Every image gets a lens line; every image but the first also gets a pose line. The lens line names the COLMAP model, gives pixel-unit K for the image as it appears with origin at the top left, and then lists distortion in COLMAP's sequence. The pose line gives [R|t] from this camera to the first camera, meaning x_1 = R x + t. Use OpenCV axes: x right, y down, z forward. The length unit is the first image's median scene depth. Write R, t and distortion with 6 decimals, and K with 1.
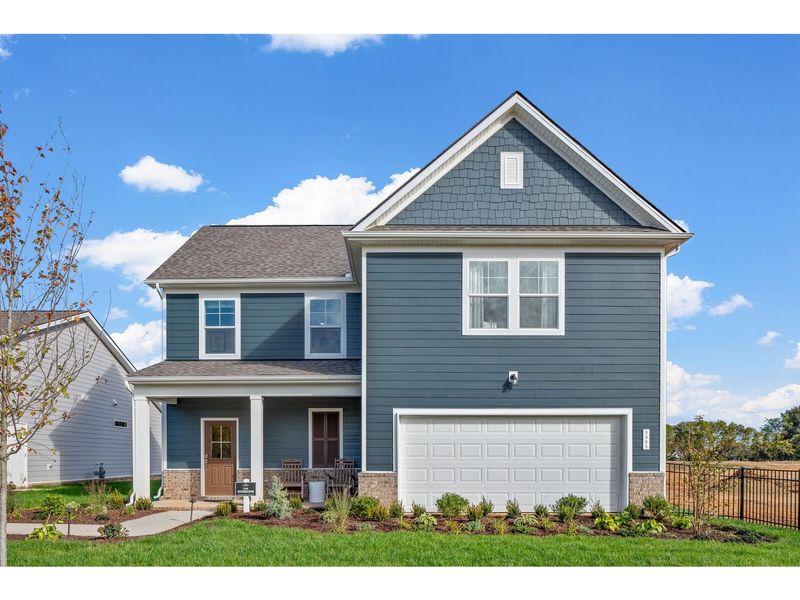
lens RADIAL K [[752.8, 0, 328.0], [0, 752.8, 318.6], [0, 0, 1]] dist [-0.015765, -0.001694]
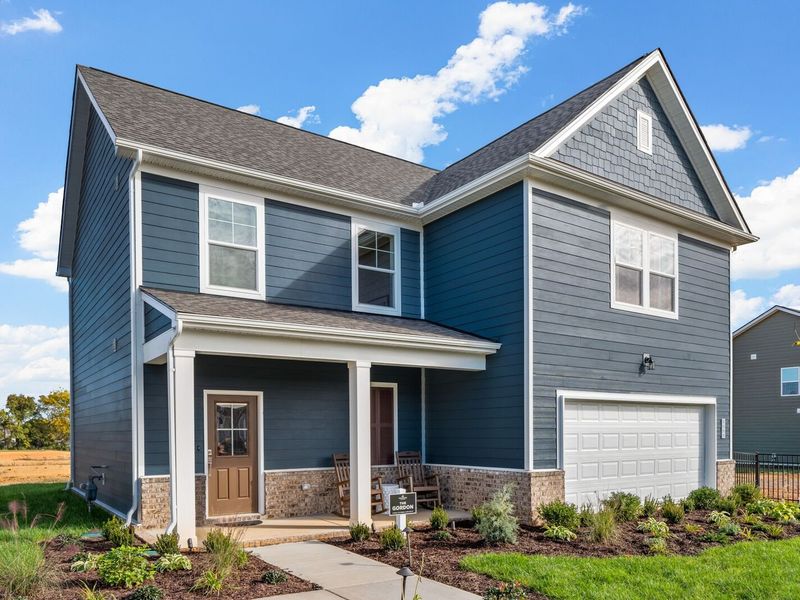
lens RADIAL K [[823.3, 0, 400.0], [0, 823.3, 300.0], [0, 0, 1]] dist [-0.018745, -0.006539]
pose [[0.680253, 0.109904, 0.724691, -0.657723], [-0.129746, 0.991137, -0.028522, 0.070580], [-0.721403, -0.074624, 0.688484, 0.520850]]
